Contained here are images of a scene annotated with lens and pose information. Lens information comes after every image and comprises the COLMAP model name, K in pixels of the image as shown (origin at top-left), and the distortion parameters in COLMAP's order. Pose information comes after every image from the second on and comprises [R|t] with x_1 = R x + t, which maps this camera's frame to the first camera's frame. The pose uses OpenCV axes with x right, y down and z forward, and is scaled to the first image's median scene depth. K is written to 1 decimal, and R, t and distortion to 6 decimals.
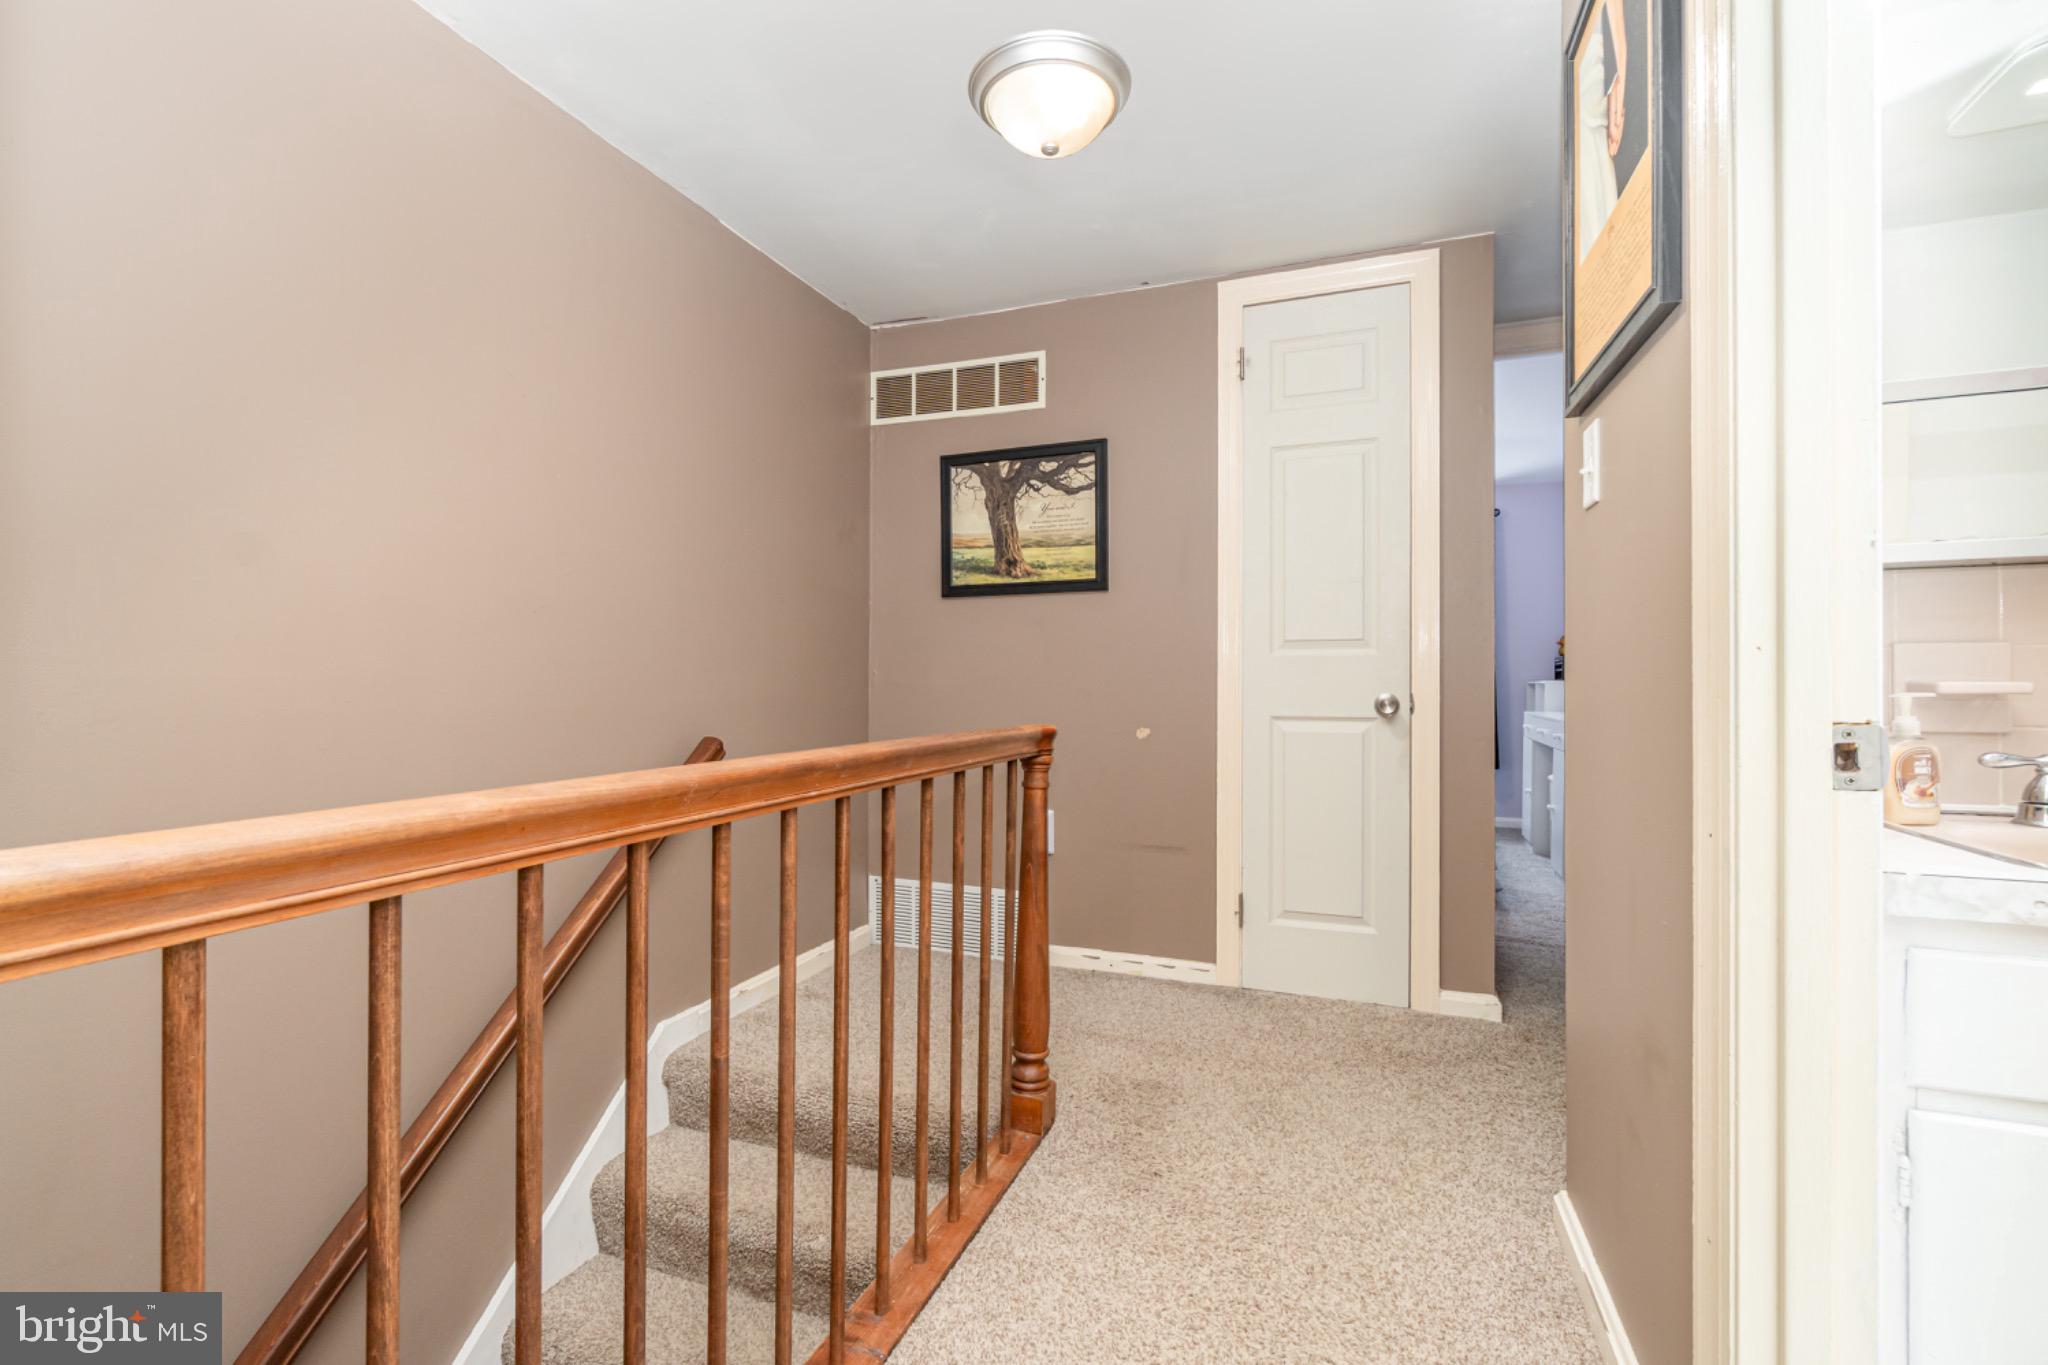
lens RADIAL K [[886.6, 0, 1022.5], [0, 886.6, 679.0], [0, 0, 1]] dist [-0.005916, 0.002060]
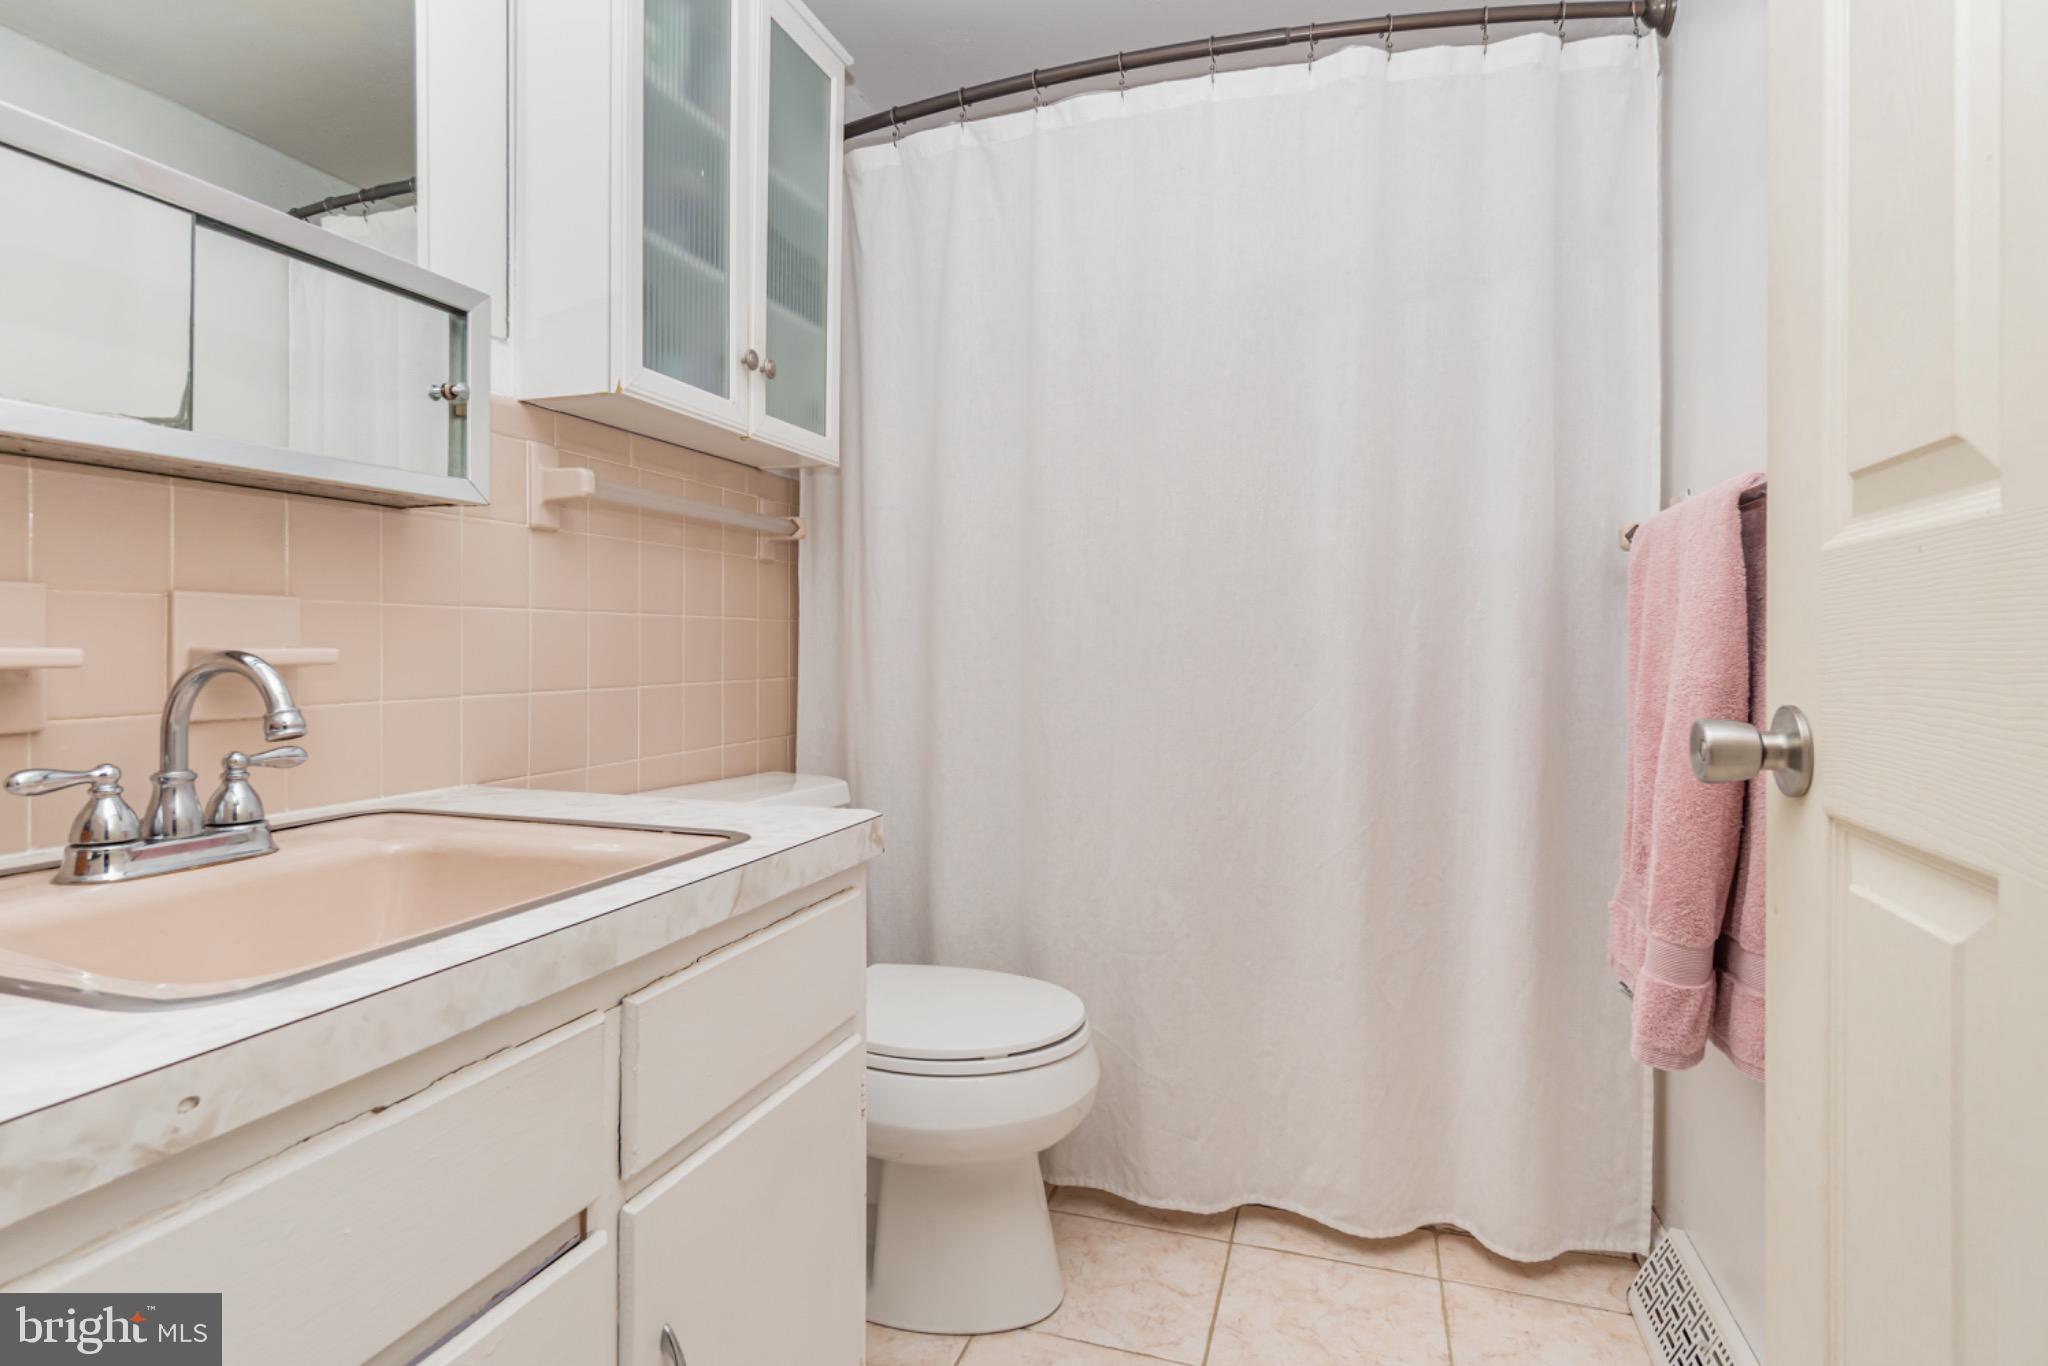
lens RADIAL K [[1081.7, 0, 1025.7], [0, 1081.7, 674.4], [0, 0, 1]] dist [-0.003445, -0.000642]
pose [[-0.045046, -0.012057, 0.998912, 0.358626], [-0.006401, 0.999910, 0.011780, 0.008951], [-0.998964, -0.005864, -0.045120, 0.373100]]
